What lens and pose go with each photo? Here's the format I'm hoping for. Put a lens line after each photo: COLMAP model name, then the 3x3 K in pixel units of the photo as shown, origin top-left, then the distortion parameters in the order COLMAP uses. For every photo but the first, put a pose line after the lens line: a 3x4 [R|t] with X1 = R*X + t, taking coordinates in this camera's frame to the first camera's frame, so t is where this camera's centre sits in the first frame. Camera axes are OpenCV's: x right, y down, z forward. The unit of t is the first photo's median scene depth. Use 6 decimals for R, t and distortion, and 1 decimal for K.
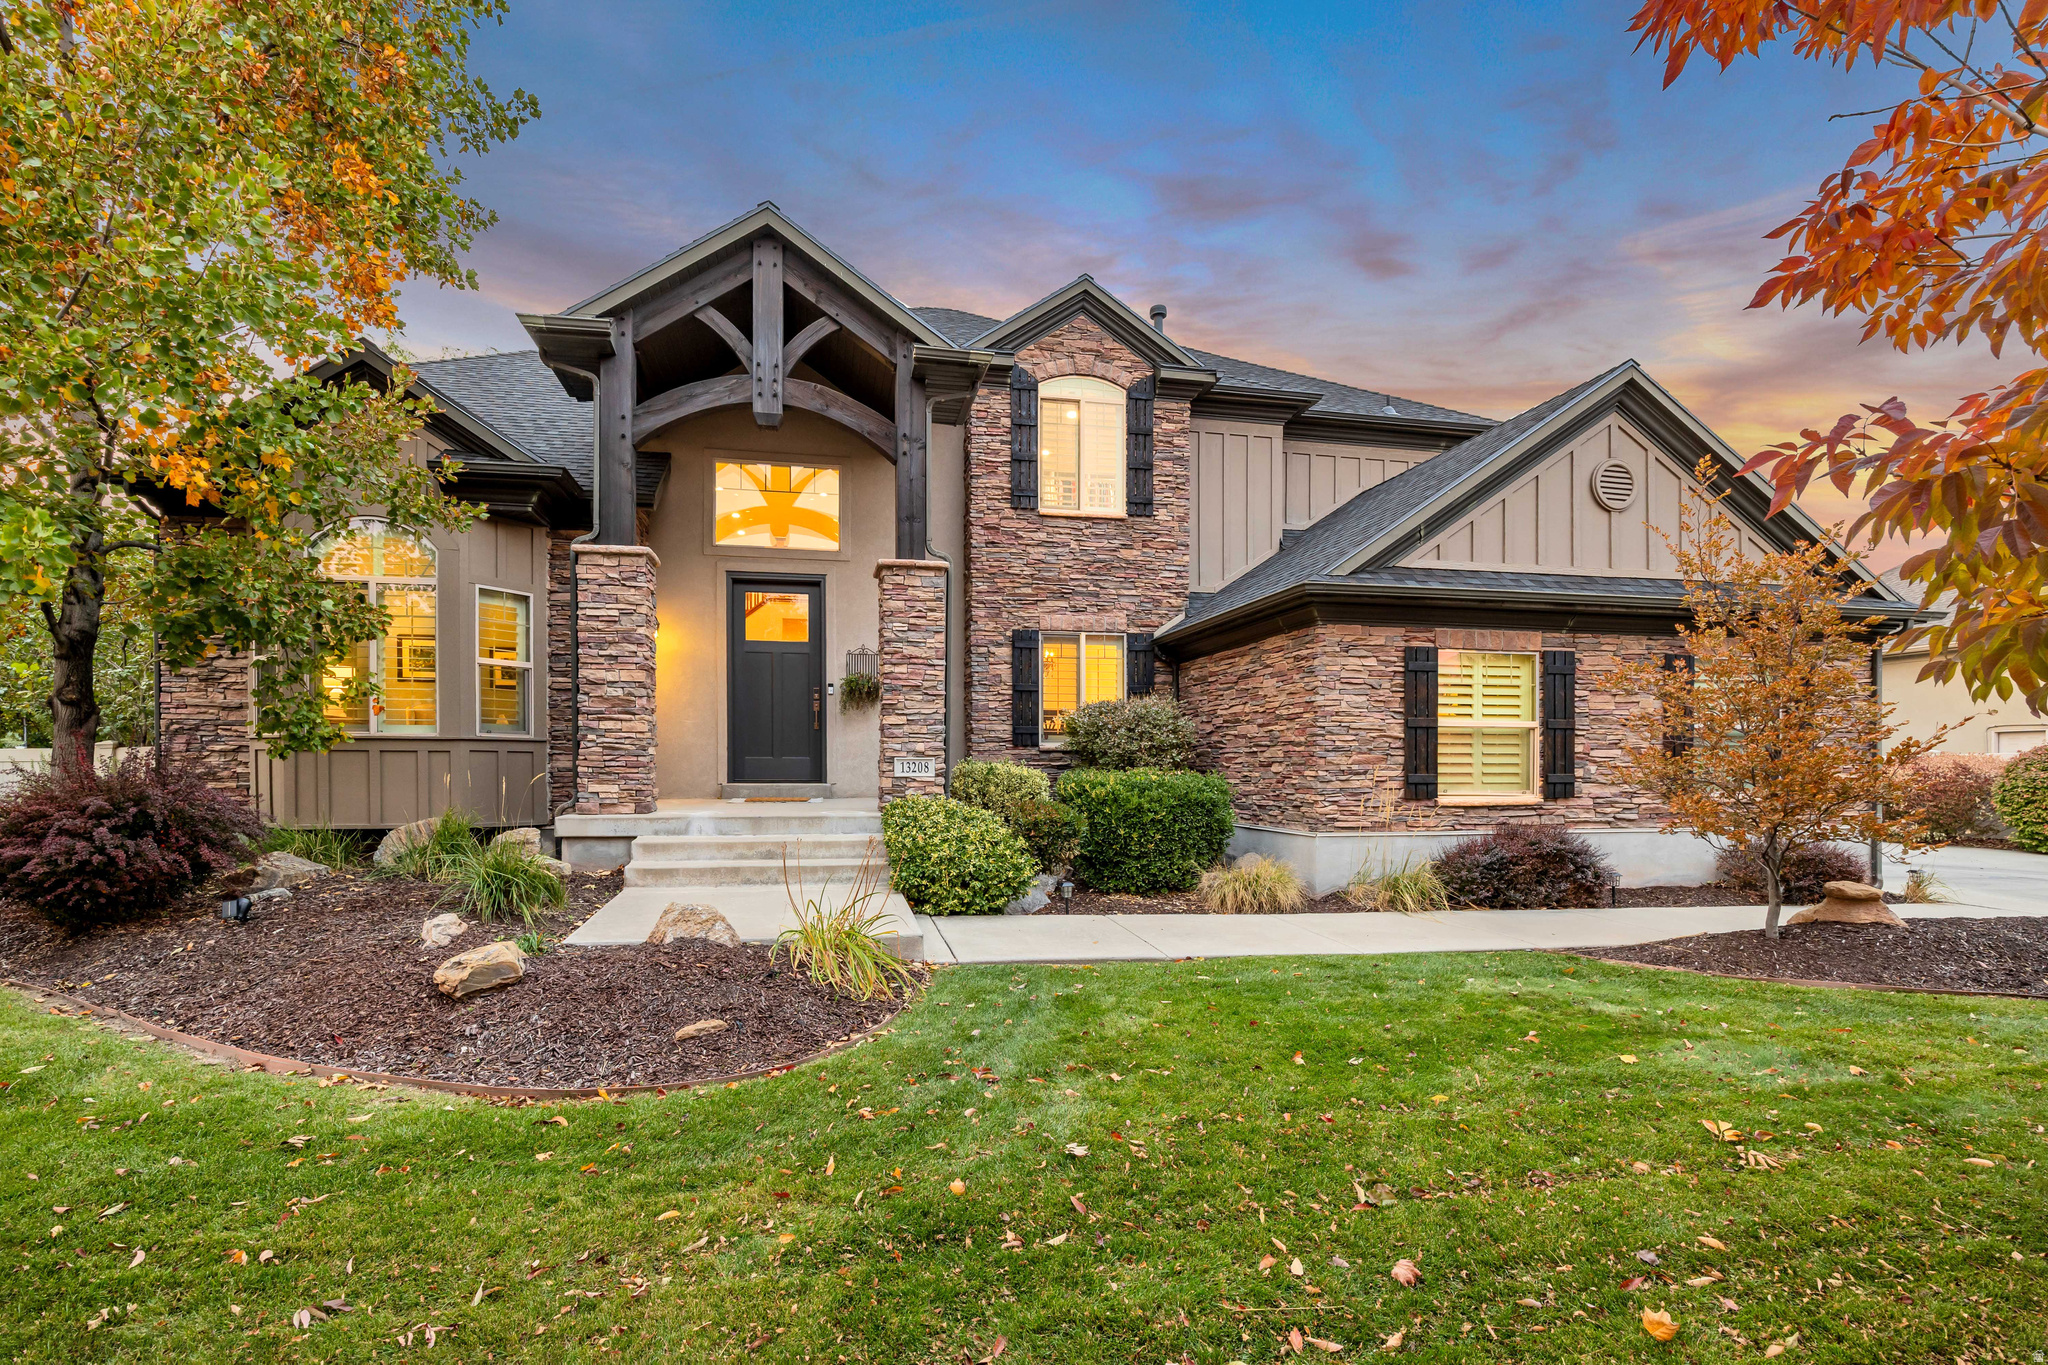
lens RADIAL K [[930.8, 0, 1024.7], [0, 930.8, 706.6], [0, 0, 1]] dist [-0.003685, -0.000436]
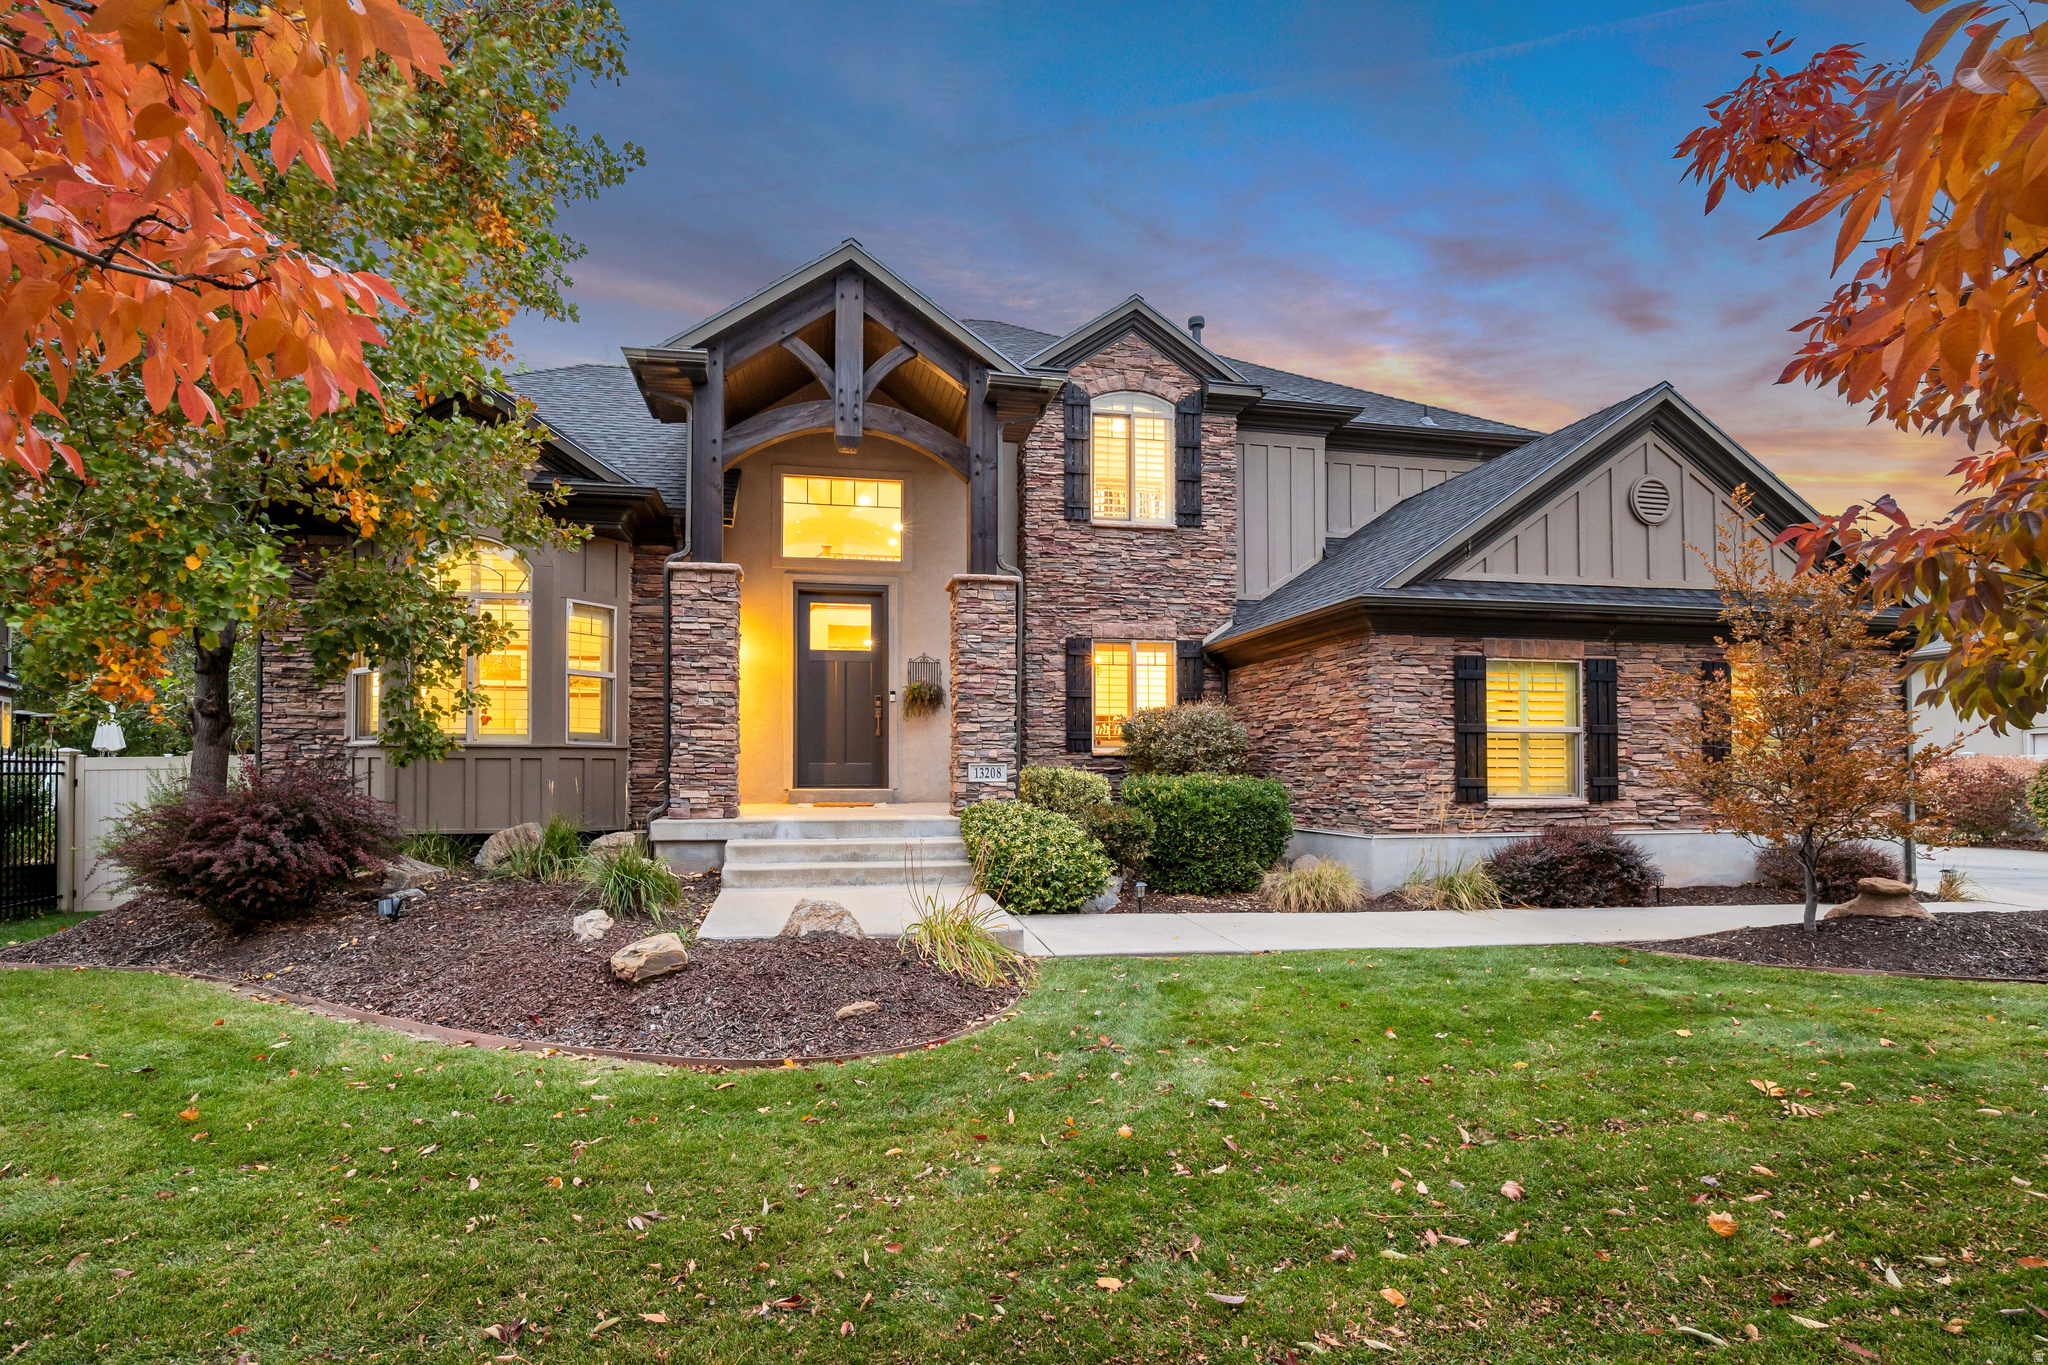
lens RADIAL K [[984.8, 0, 1024.0], [0, 984.8, 682.5], [0, 0, 1]] dist [-0.003130, -0.000634]
pose [[0.999988, -0.002585, 0.004088, -0.089473], [0.002682, 0.999707, -0.024050, -0.010387], [-0.004024, 0.024061, 0.999702, -0.115356]]
